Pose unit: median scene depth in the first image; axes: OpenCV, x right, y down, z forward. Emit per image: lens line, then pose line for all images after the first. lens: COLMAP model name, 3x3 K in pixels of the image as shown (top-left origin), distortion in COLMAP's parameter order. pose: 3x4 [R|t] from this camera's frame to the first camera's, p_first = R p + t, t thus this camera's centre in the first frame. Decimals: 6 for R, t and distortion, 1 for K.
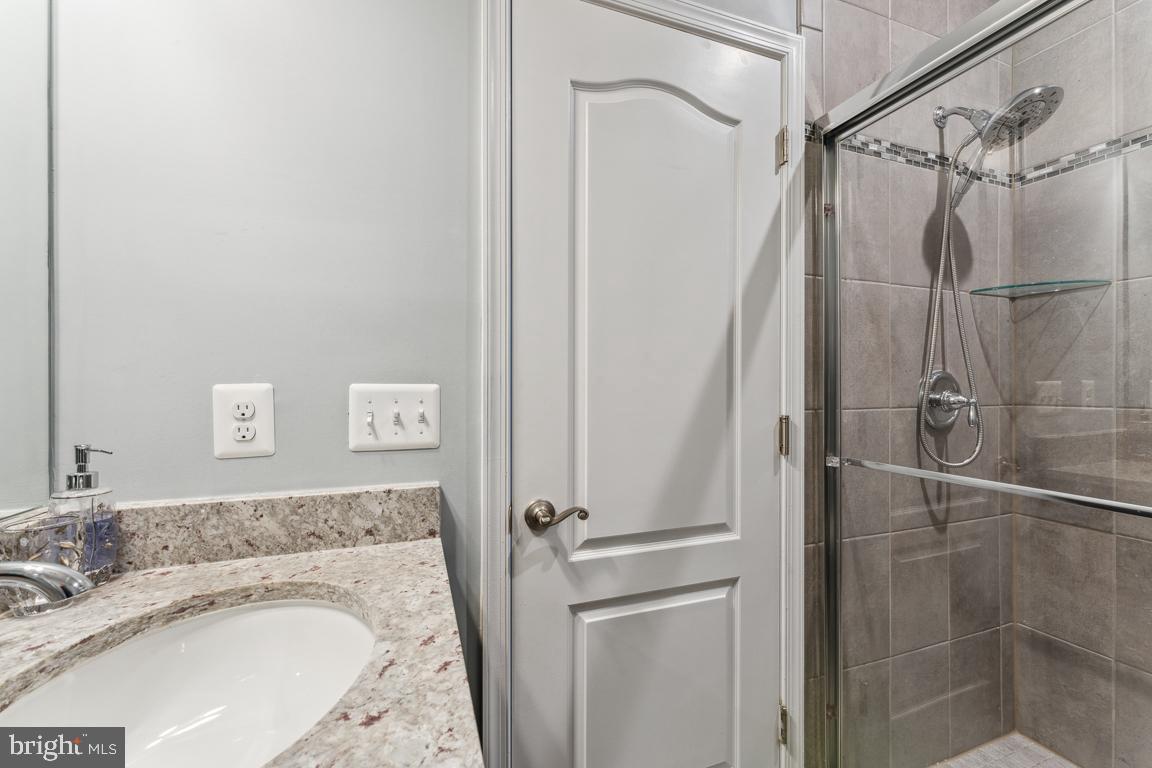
lens RADIAL K [[469.2, 0, 575.7], [0, 469.2, 387.2], [0, 0, 1]] dist [0.000764, 0.000461]
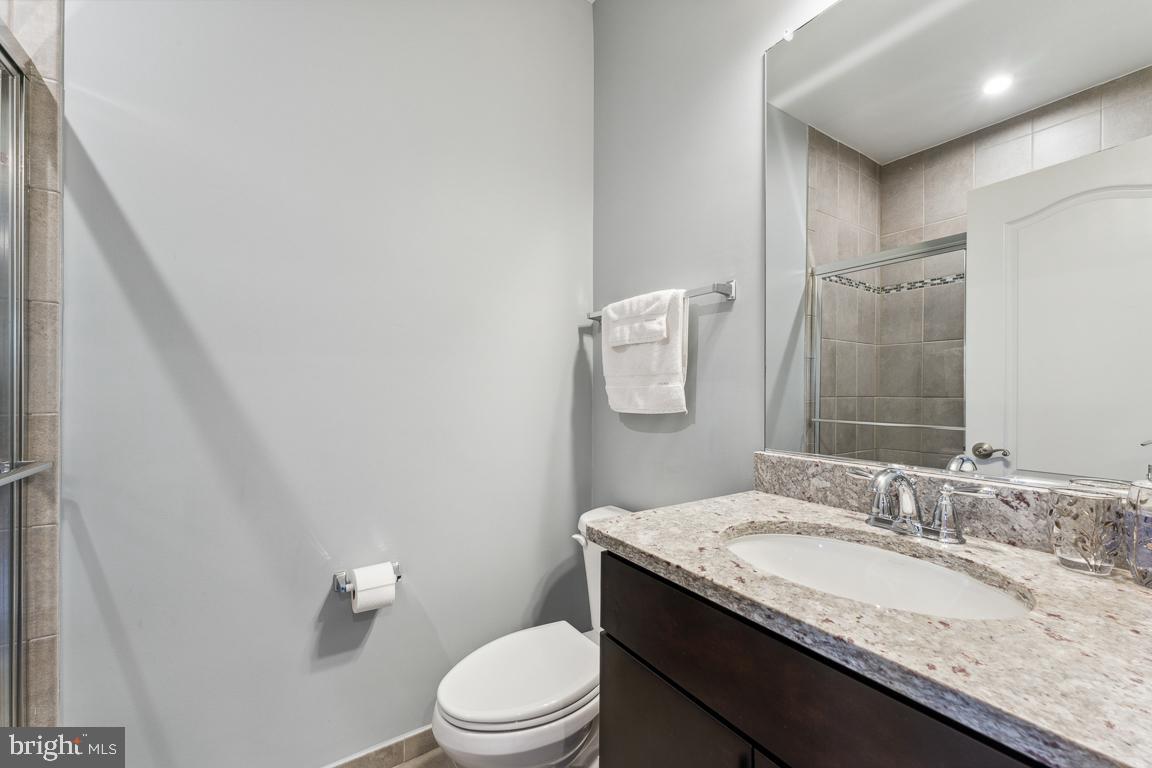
lens RADIAL K [[469.2, 0, 576.8], [0, 469.2, 389.4], [0, 0, 1]] dist [0.000764, 0.000461]
pose [[-0.974382, -0.003518, -0.224870, 0.348715], [-0.002775, 0.999990, -0.003619, 0.043528], [0.224881, -0.002902, -0.974382, 1.920496]]
